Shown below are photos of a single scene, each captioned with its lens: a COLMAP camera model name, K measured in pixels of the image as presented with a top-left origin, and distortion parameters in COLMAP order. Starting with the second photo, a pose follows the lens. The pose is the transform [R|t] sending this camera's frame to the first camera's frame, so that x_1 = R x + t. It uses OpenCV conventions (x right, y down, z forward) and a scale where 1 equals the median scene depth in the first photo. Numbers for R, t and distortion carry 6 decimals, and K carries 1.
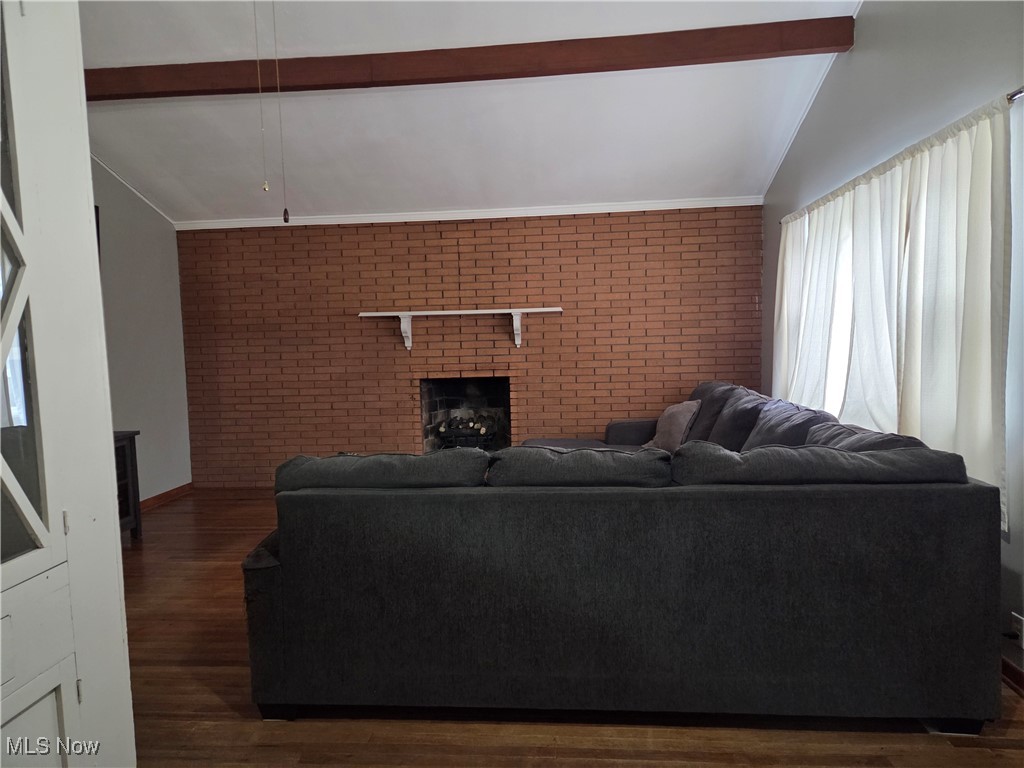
lens RADIAL K [[677.1, 0, 512.0], [0, 677.1, 389.4], [0, 0, 1]] dist [0.054300, -0.033848]
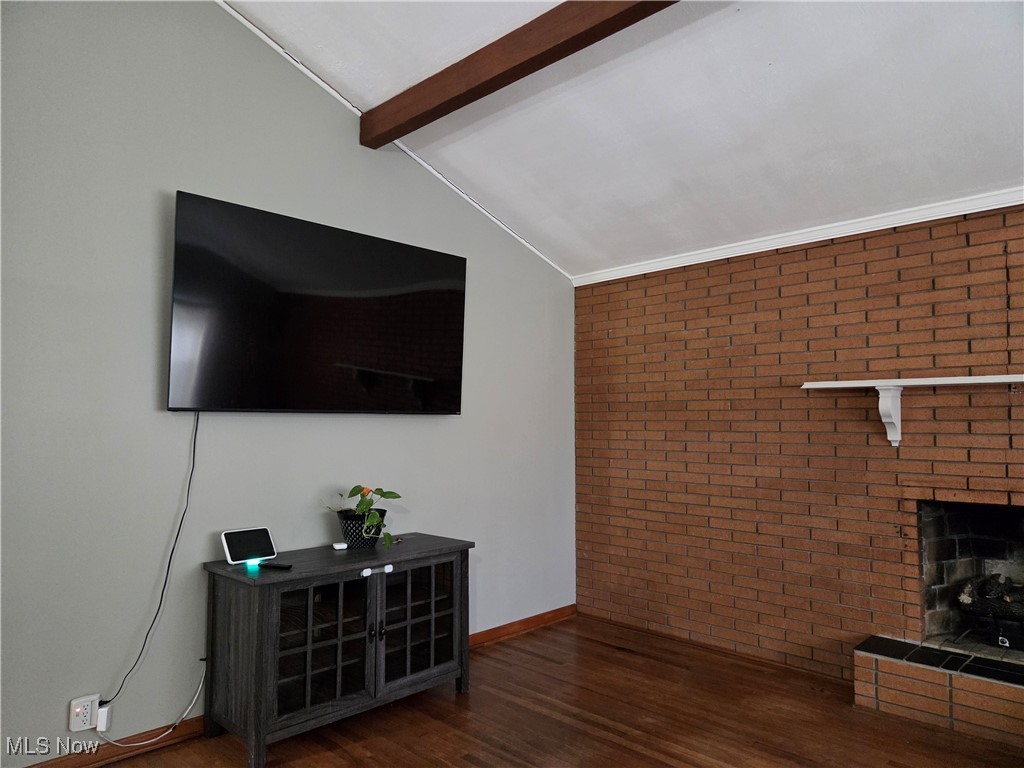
lens RADIAL K [[677.1, 0, 512.3], [0, 677.1, 393.8], [0, 0, 1]] dist [0.054300, -0.033848]
pose [[0.778902, -0.002222, -0.627142, -0.041310], [-0.068233, 0.993757, -0.088266, -0.029457], [0.623423, 0.111542, 0.773887, 0.350595]]
